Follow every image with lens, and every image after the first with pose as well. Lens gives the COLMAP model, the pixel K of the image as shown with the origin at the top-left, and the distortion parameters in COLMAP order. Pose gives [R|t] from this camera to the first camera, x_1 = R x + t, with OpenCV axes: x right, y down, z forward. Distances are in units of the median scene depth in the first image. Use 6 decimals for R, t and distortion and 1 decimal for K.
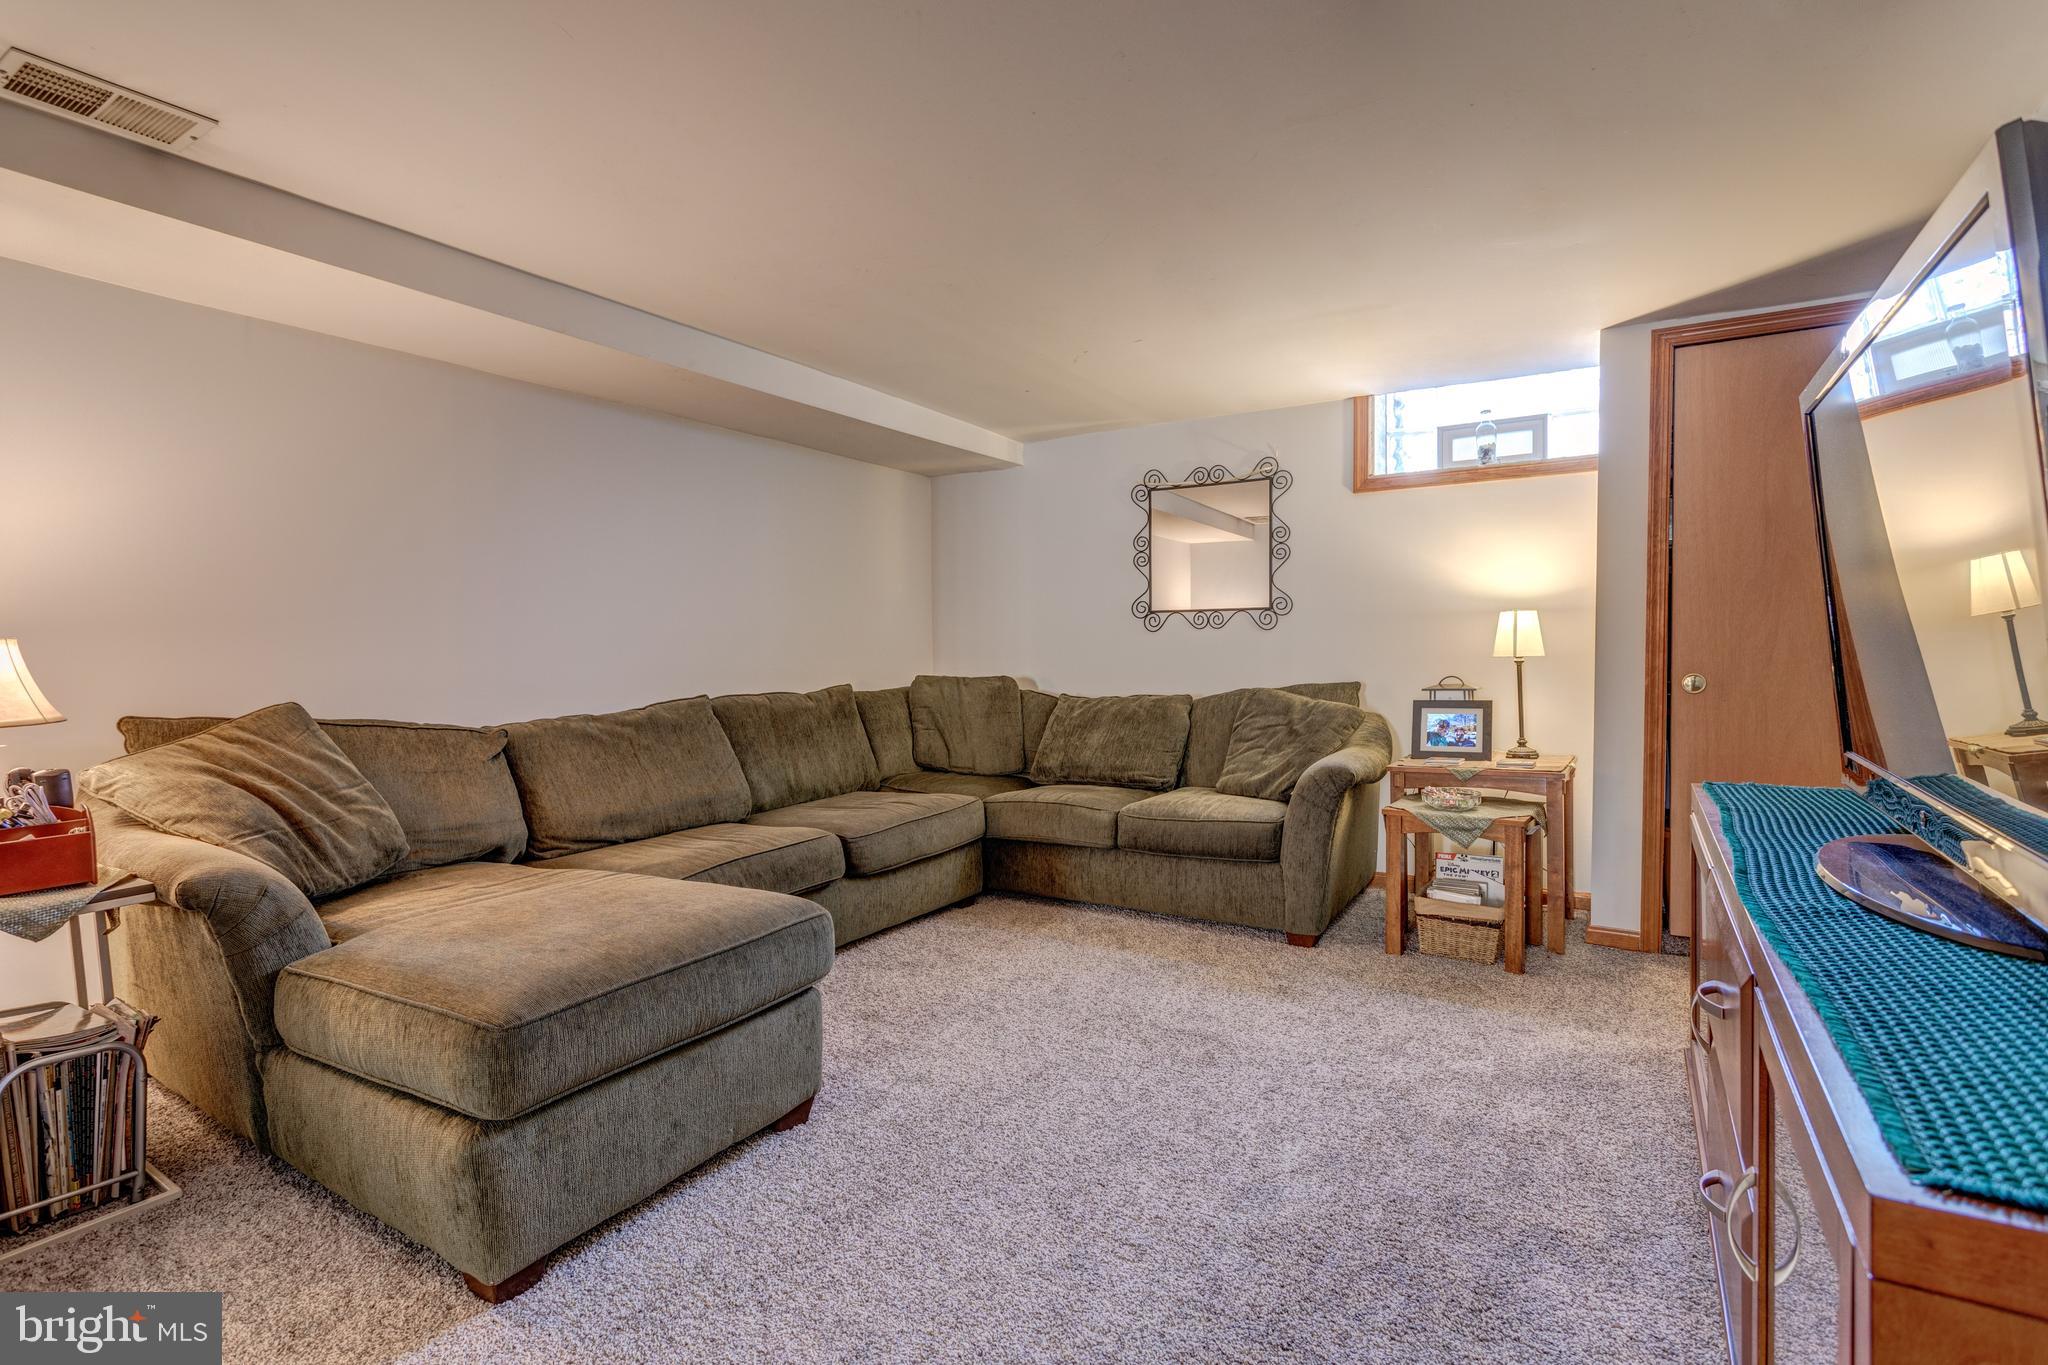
lens RADIAL K [[963.5, 0, 1013.9], [0, 963.5, 672.0], [0, 0, 1]] dist [0.001715, 0.001789]
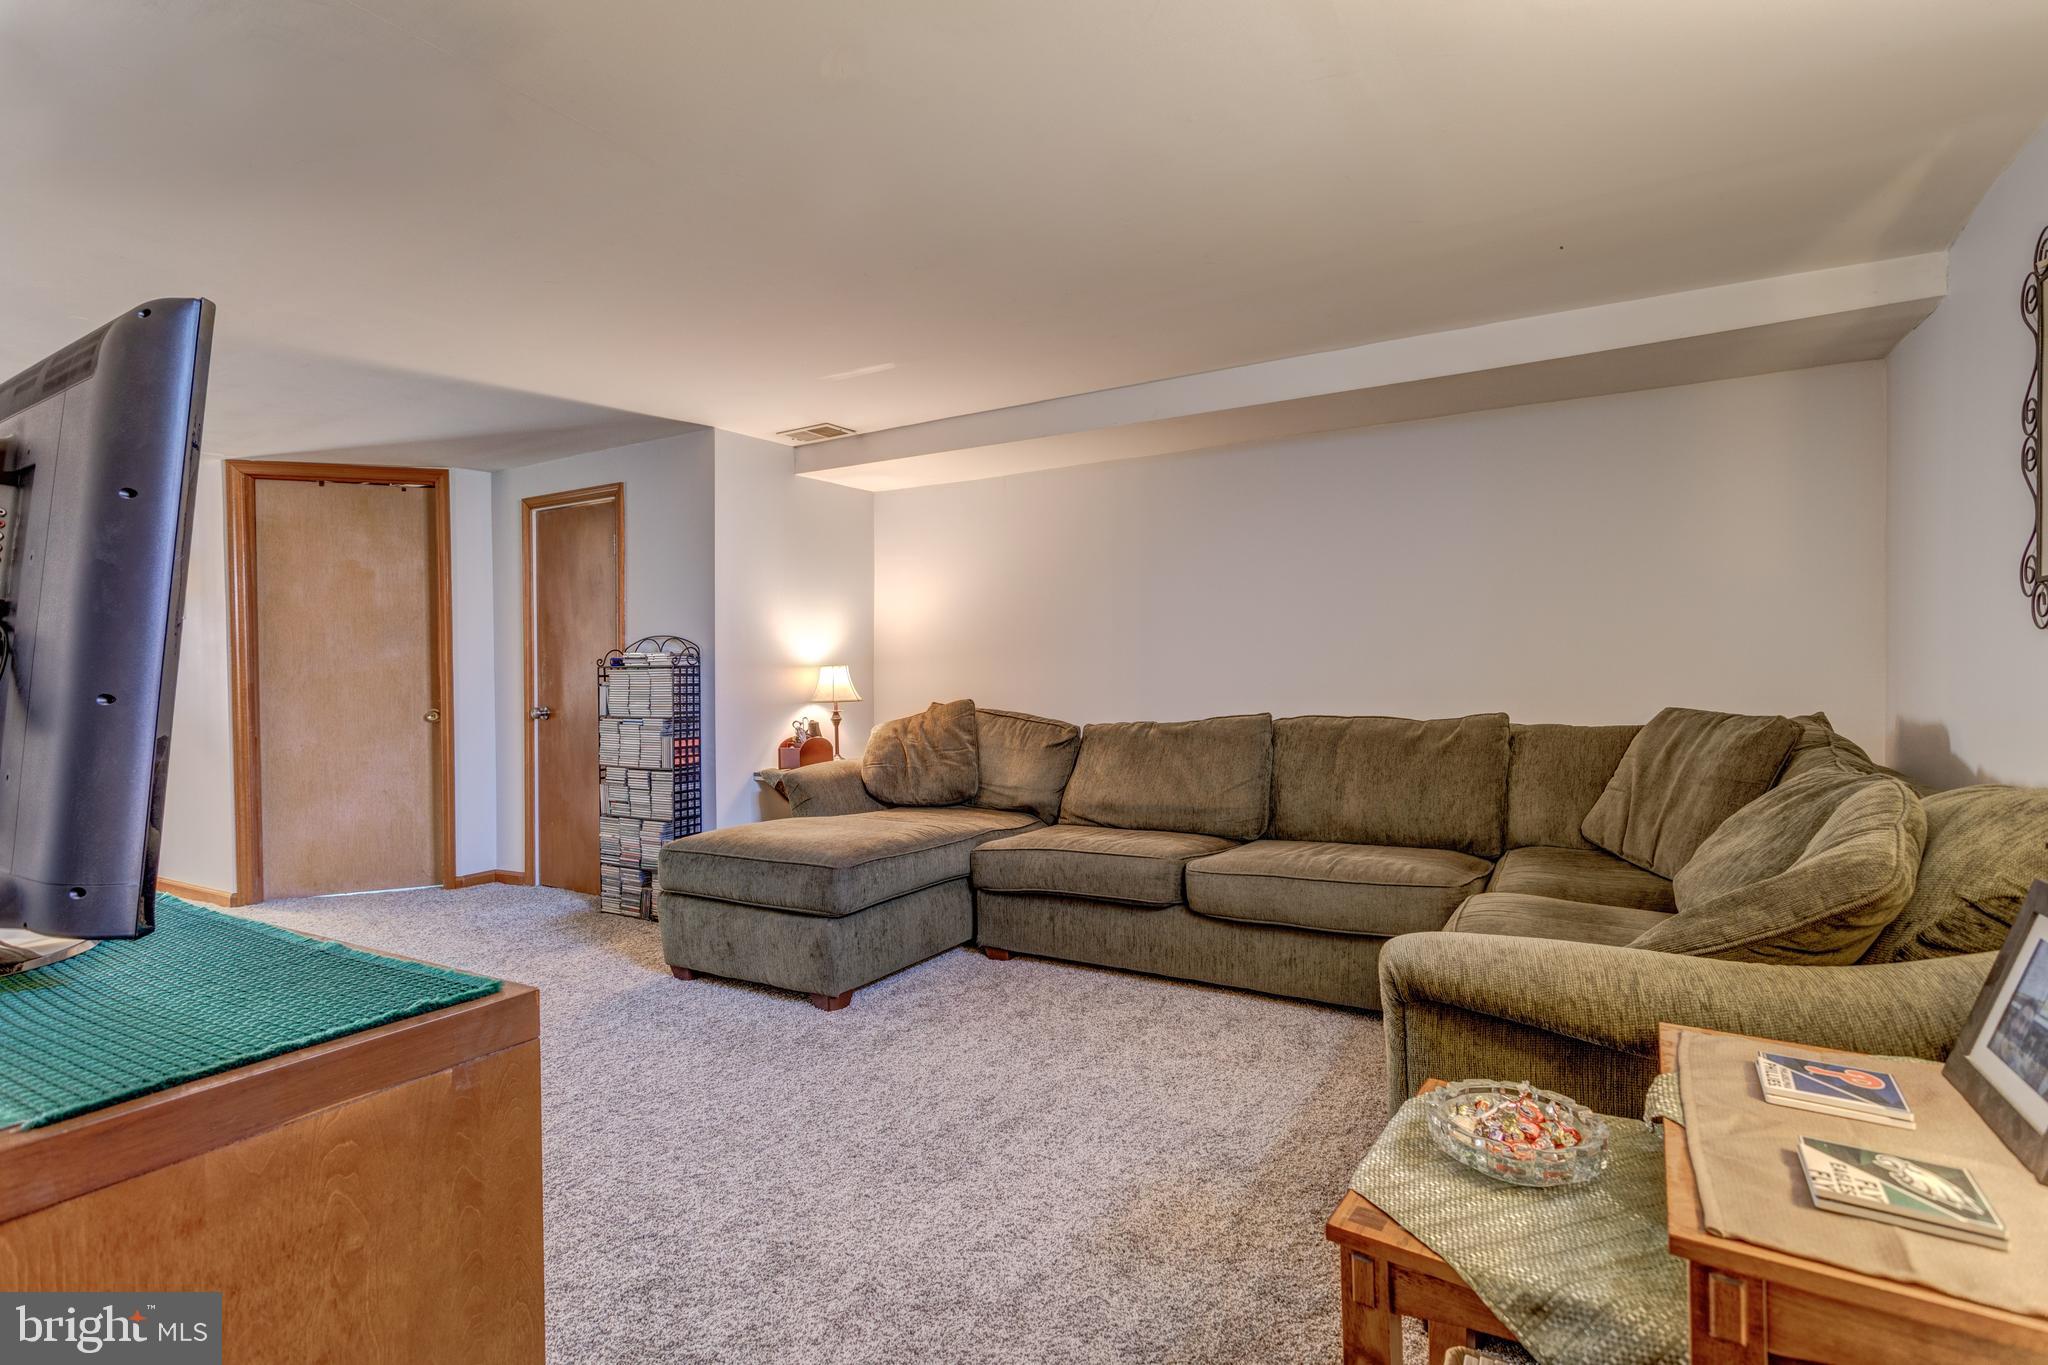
lens RADIAL K [[963.5, 0, 1023.9], [0, 963.5, 671.9], [0, 0, 1]] dist [0.001715, 0.001789]
pose [[0.023444, 0.021078, -0.999503, 0.708570], [-0.011174, 0.999721, 0.020821, -0.039424], [0.999663, 0.010681, 0.023673, 0.730375]]
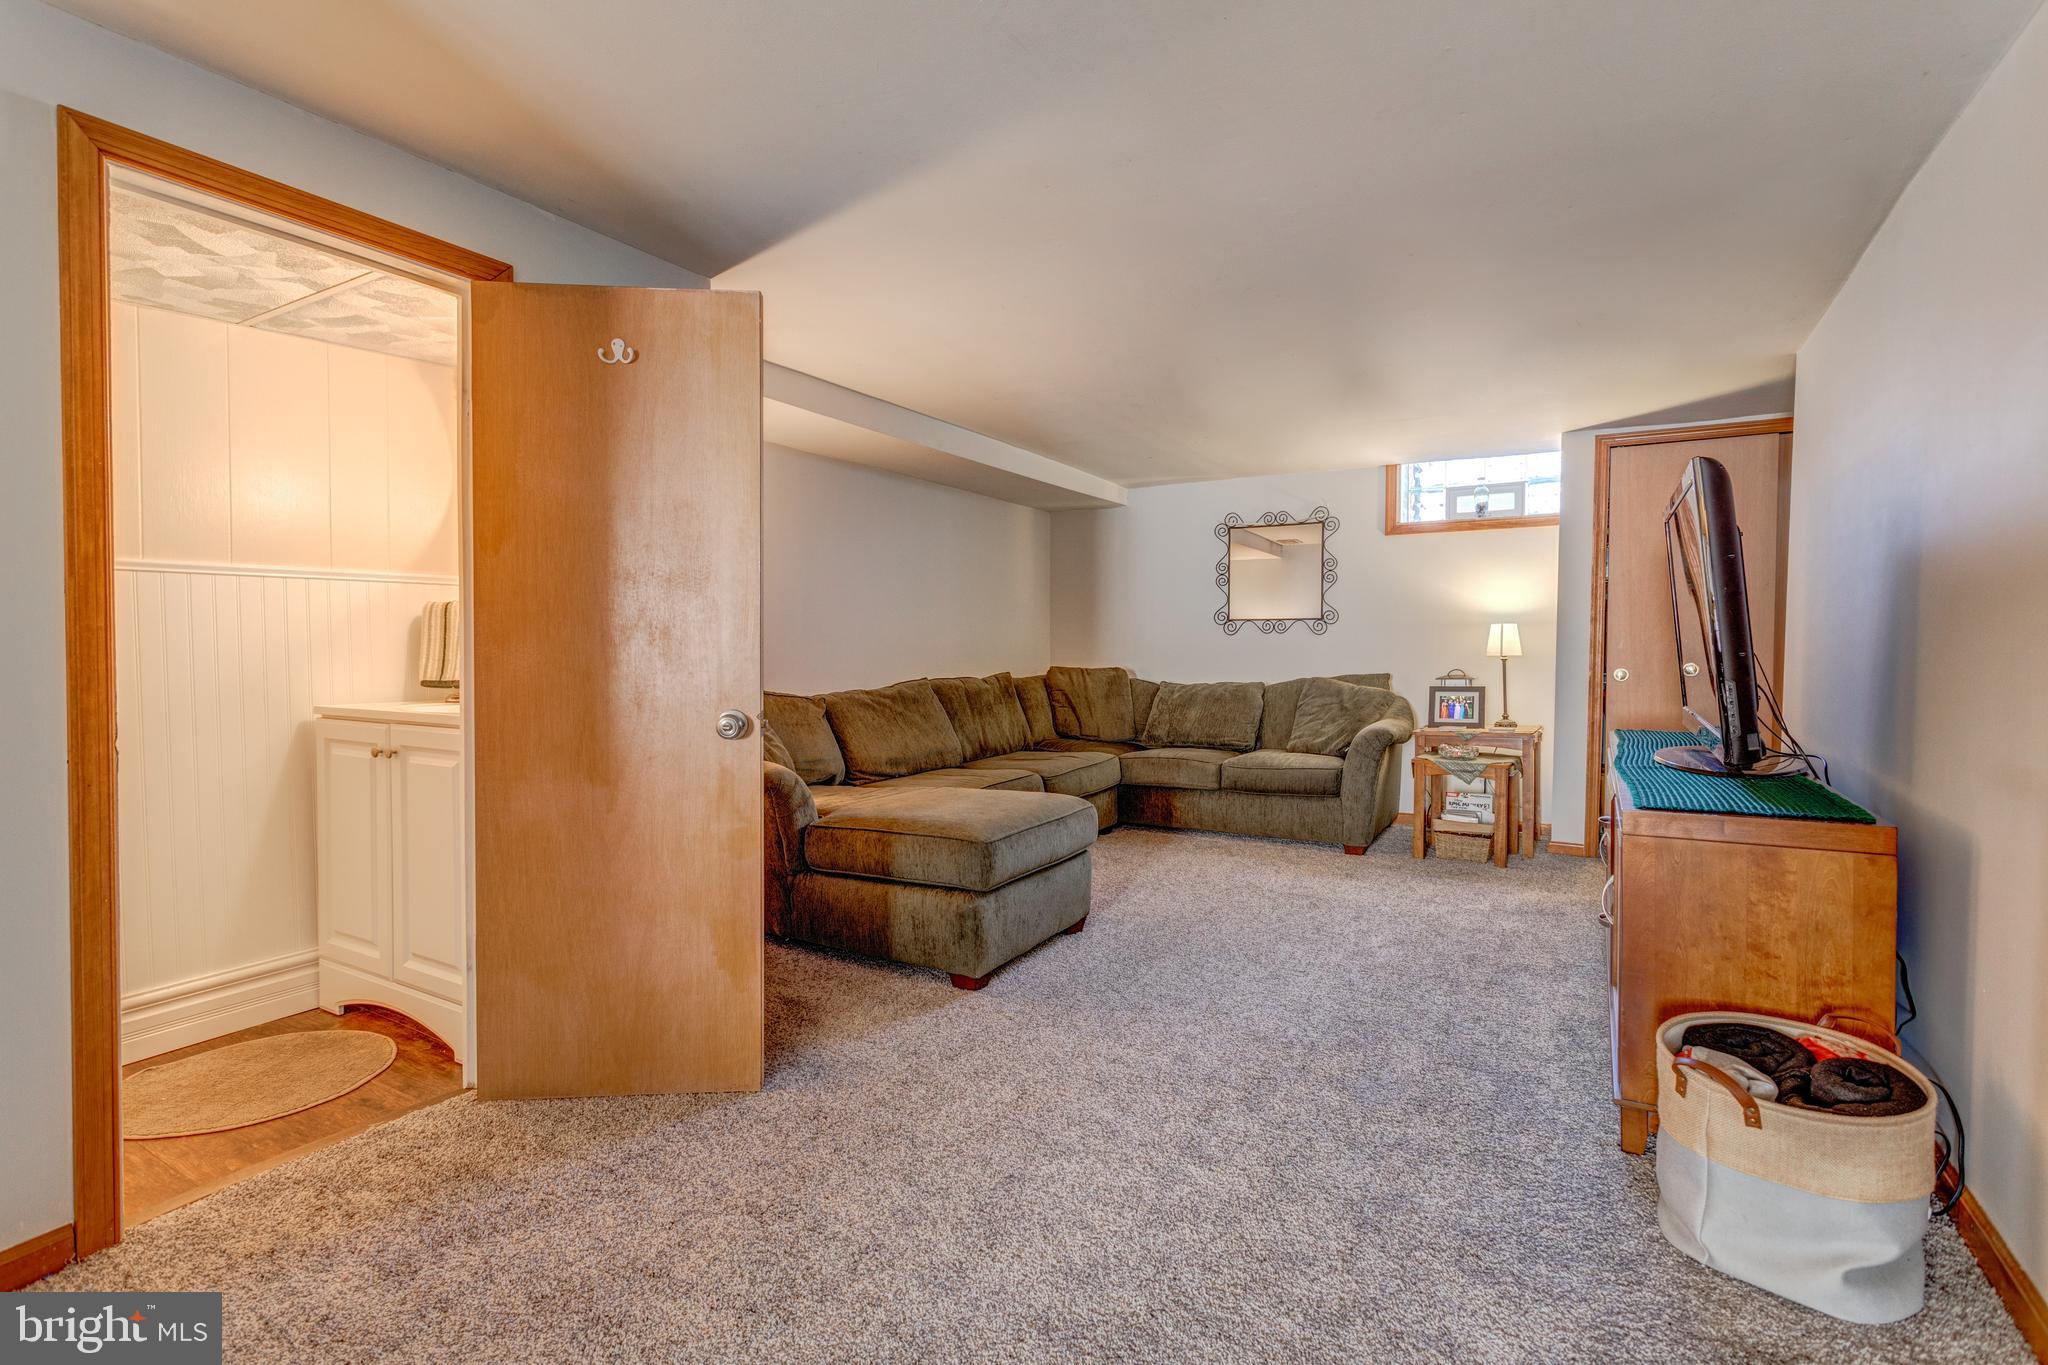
lens RADIAL K [[963.5, 0, 1027.6], [0, 963.5, 672.4], [0, 0, 1]] dist [0.001715, 0.001789]
pose [[0.999395, 0.009058, 0.033571, -0.231776], [-0.009091, 0.999958, 0.000822, 0.014202], [-0.033562, -0.001127, 0.999436, -0.408080]]
